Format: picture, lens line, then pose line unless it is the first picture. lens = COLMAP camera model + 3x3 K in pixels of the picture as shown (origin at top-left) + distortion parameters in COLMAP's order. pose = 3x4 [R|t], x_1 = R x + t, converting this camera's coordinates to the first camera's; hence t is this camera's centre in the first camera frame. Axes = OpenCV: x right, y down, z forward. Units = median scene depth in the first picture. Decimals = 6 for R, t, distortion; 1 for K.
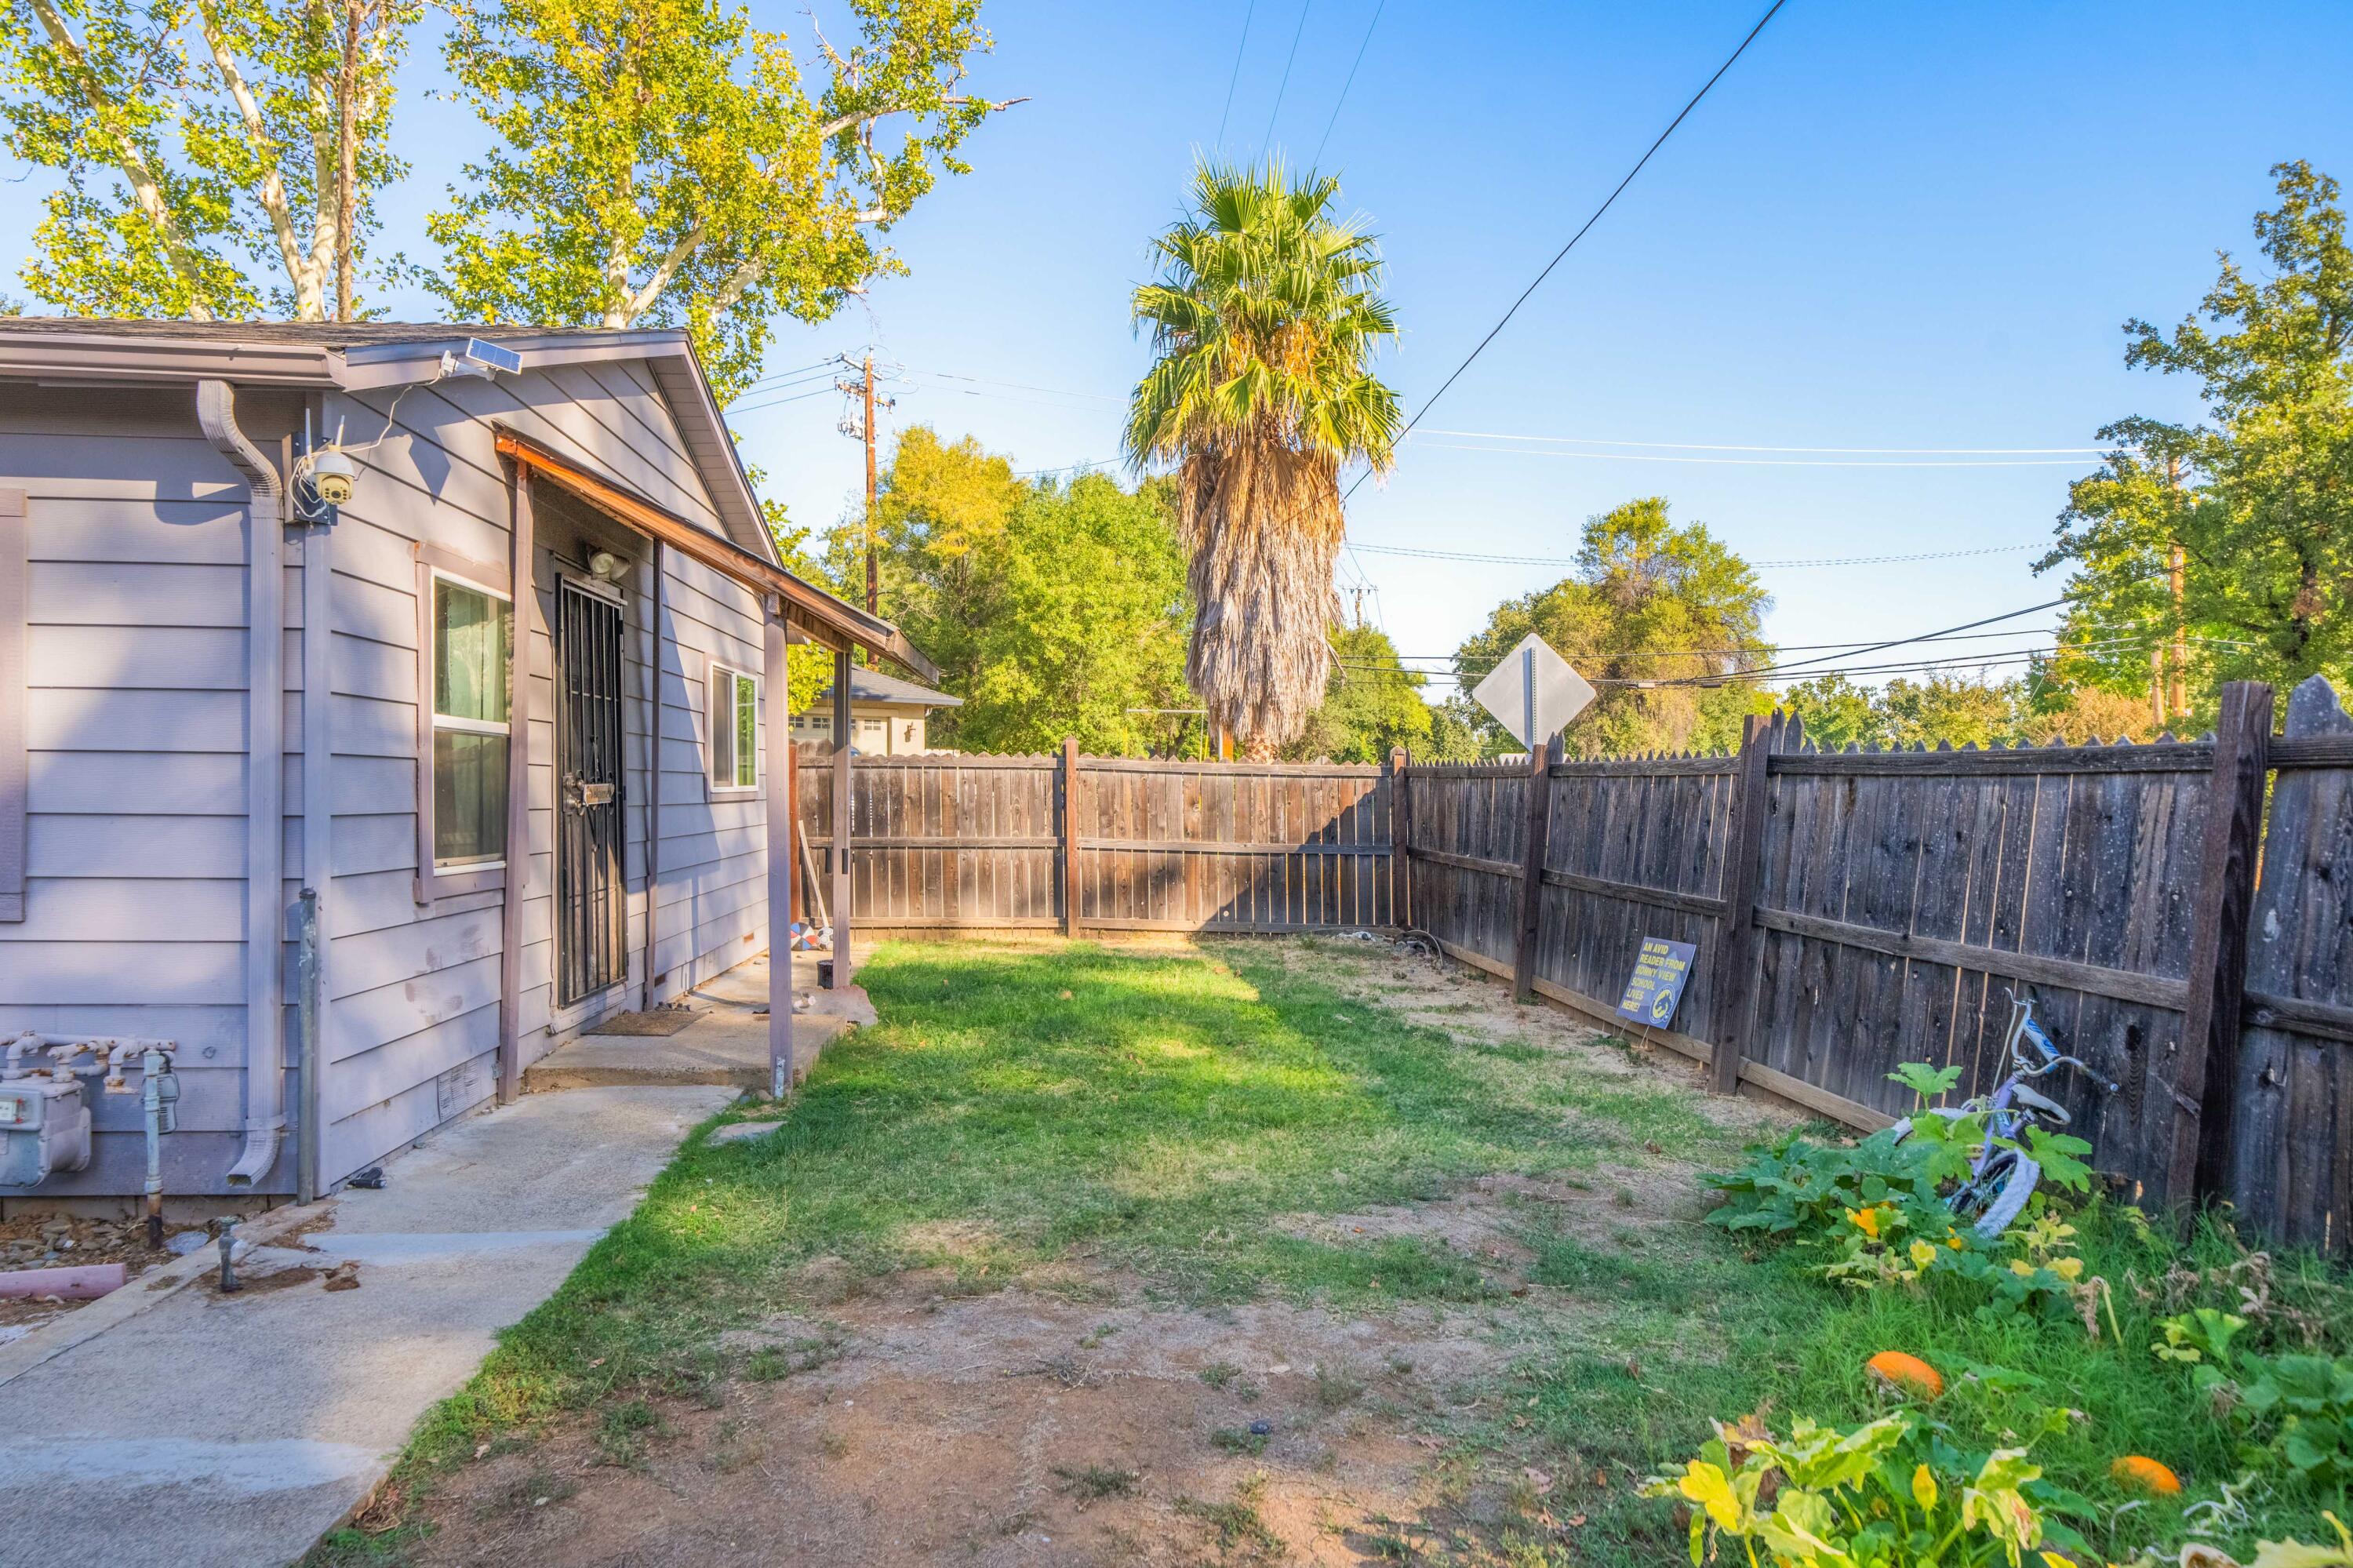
lens RADIAL K [[1426.6, 0, 1169.2], [0, 1426.6, 796.8], [0, 0, 1]] dist [-0.000826, 0.000609]
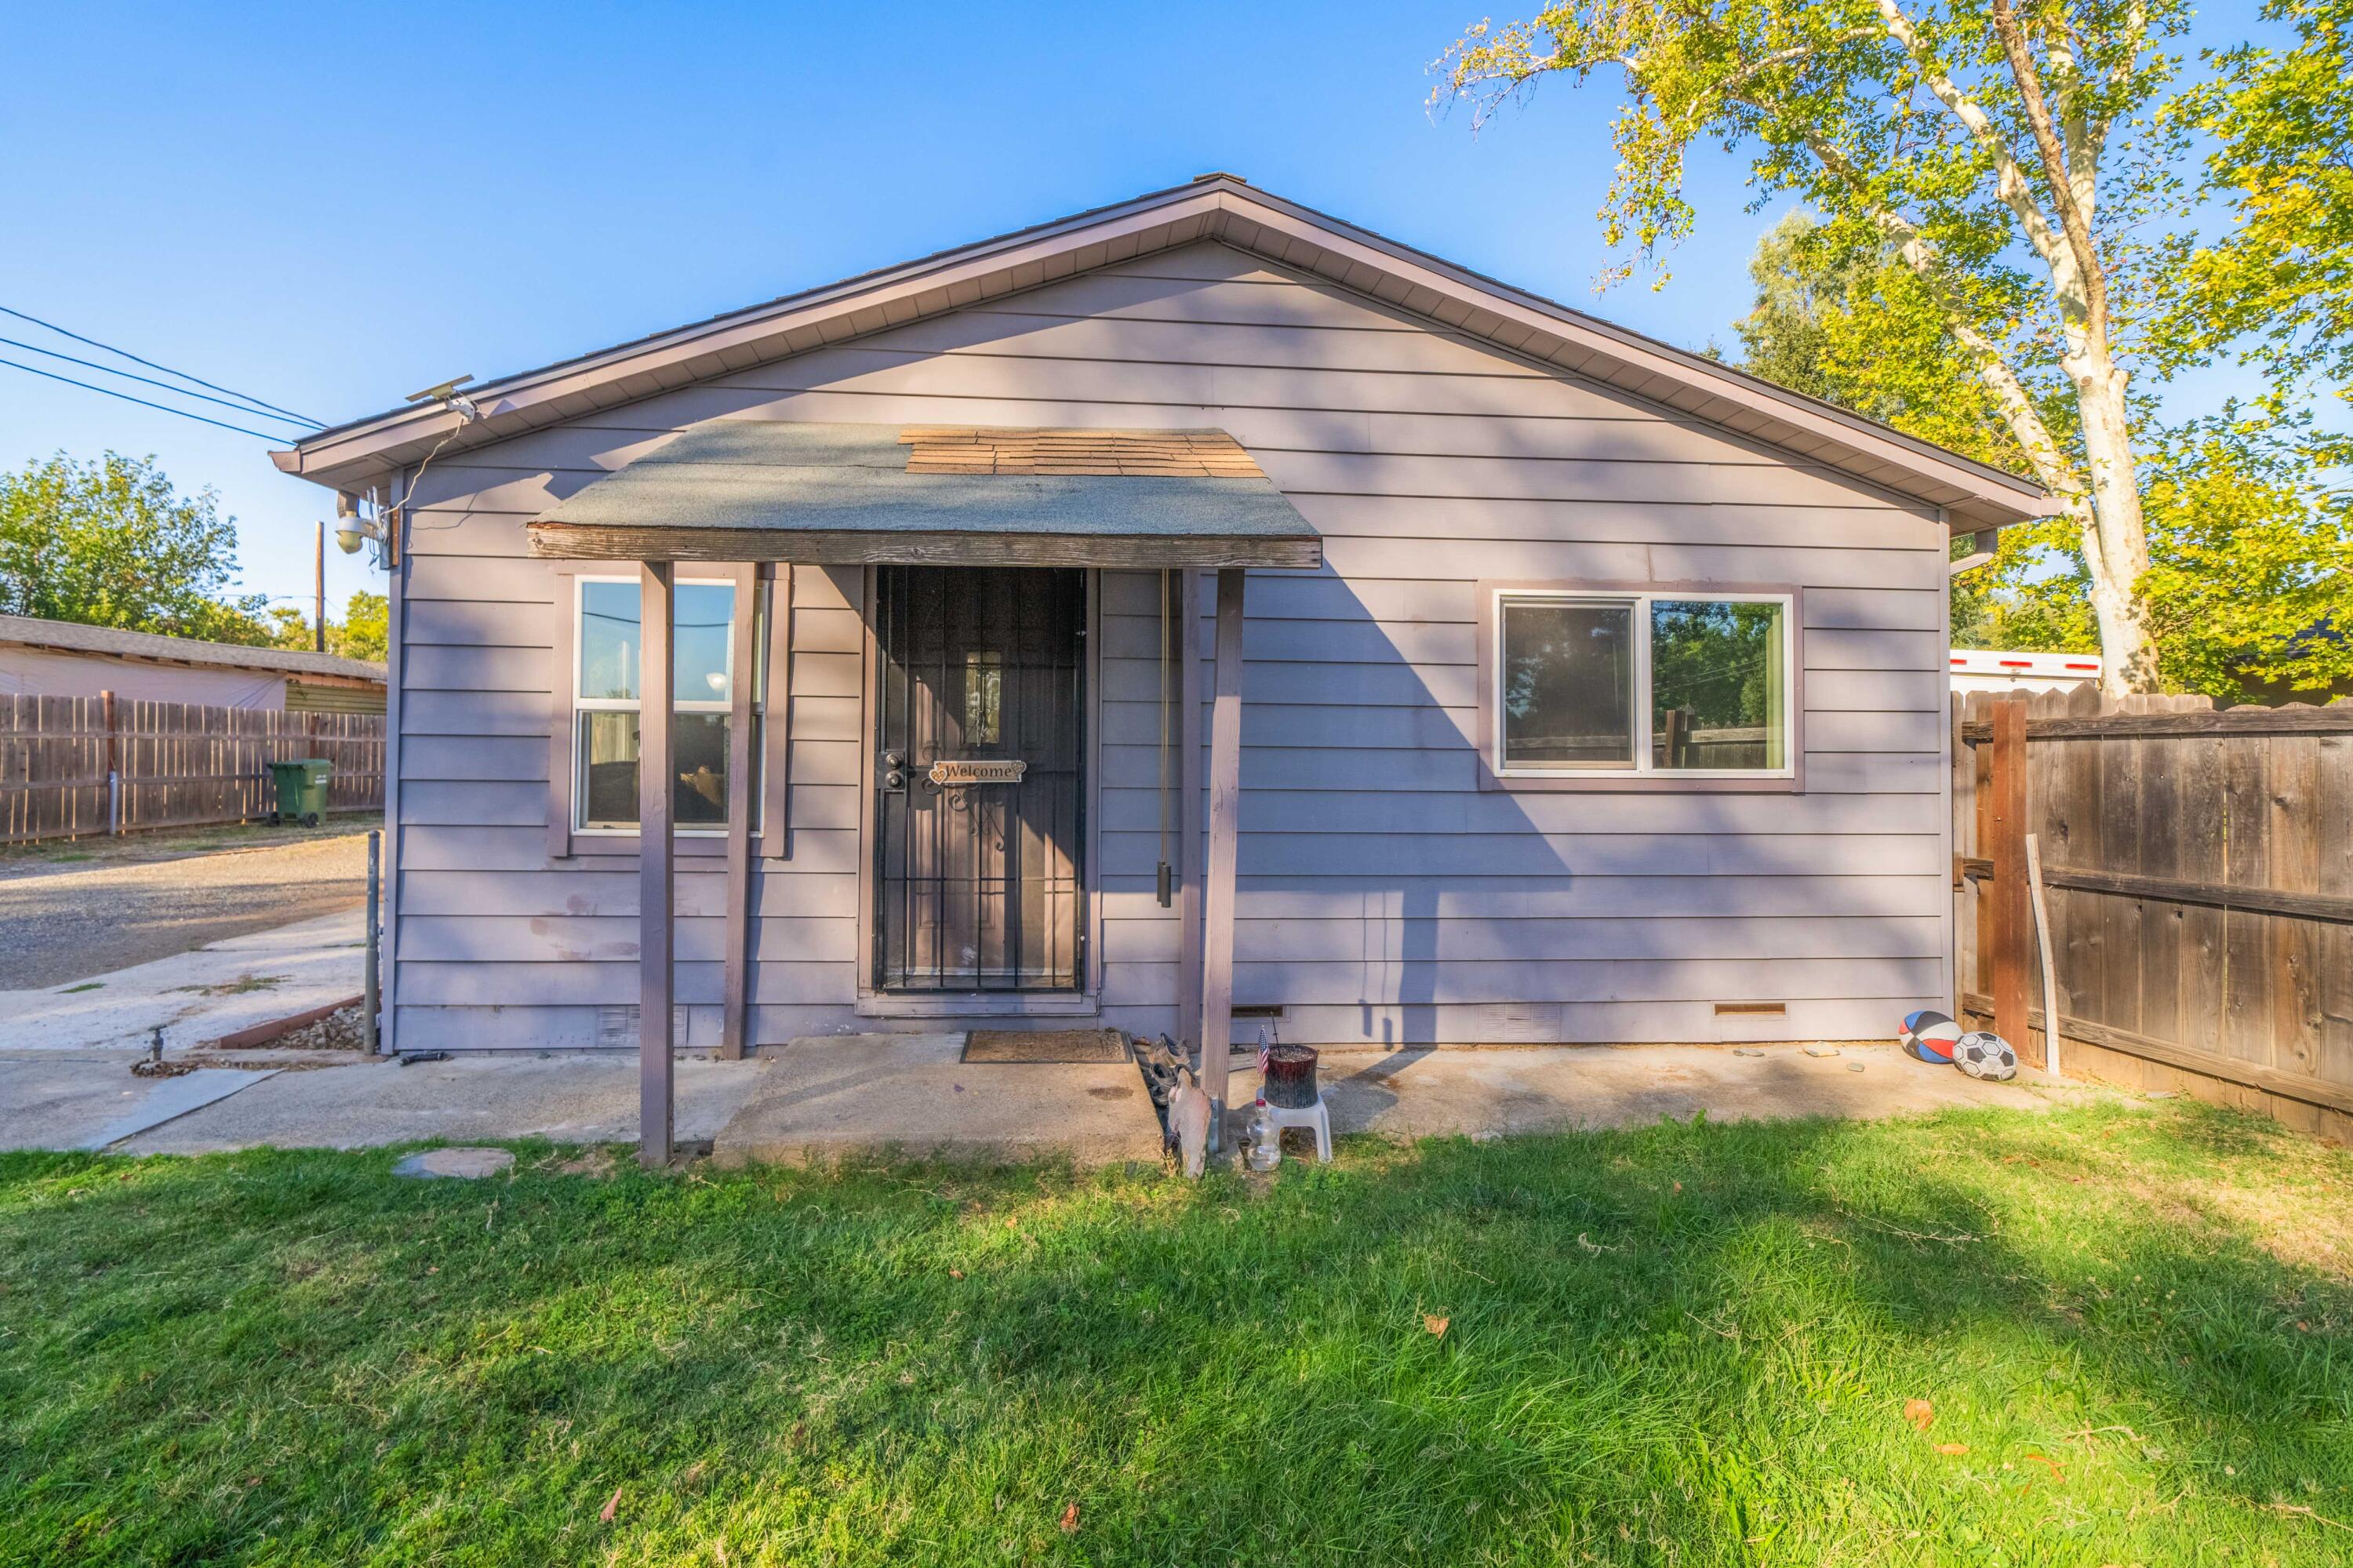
lens RADIAL K [[976.8, 0, 1092.6], [0, 976.8, 786.3], [0, 0, 1]] dist [-0.001675, 0.000054]
pose [[-0.012195, 0.024226, -0.999632, 0.082478], [-0.018498, 0.999530, 0.024449, -0.004125], [0.999755, 0.018789, -0.011741, 0.403665]]
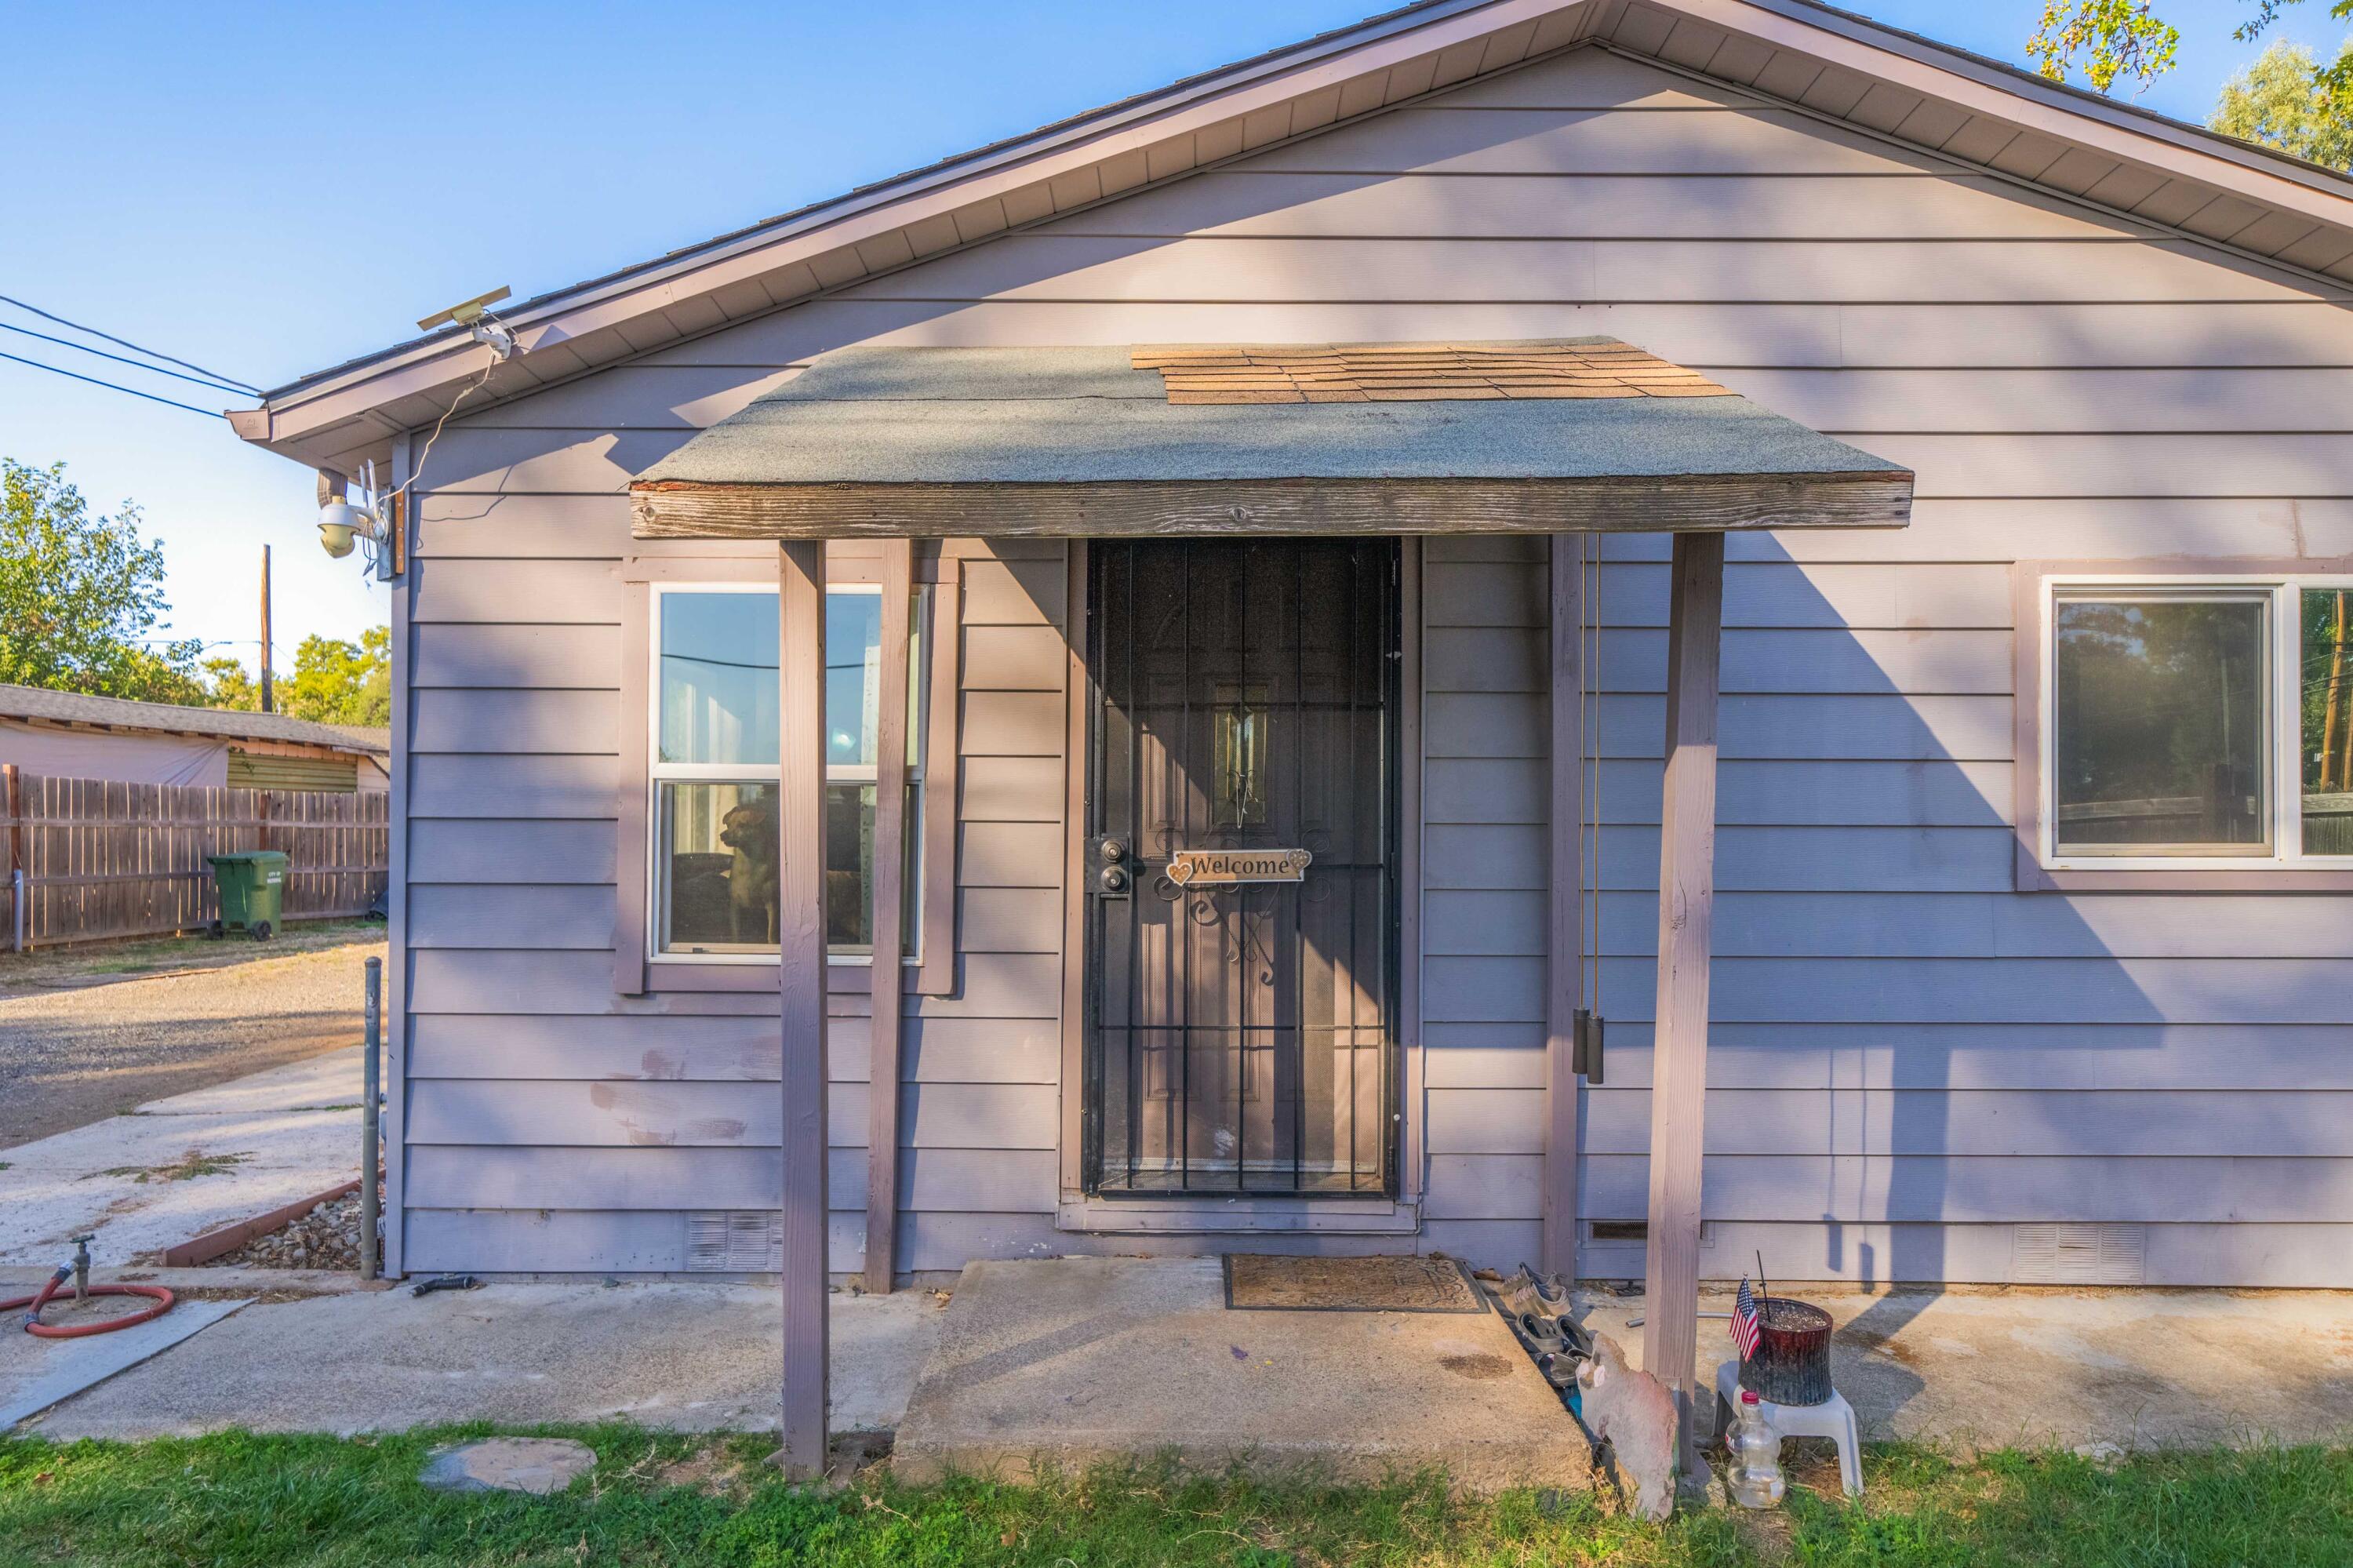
lens RADIAL K [[1259.3, 0, 1112.8], [0, 1259.3, 883.1], [0, 0, 1]] dist [0.002698, -0.000544]
pose [[-0.084462, 0.029004, -0.996005, 0.050517], [-0.011394, 0.999483, 0.030071, -0.004532], [0.996362, 0.013888, -0.084087, 0.370405]]
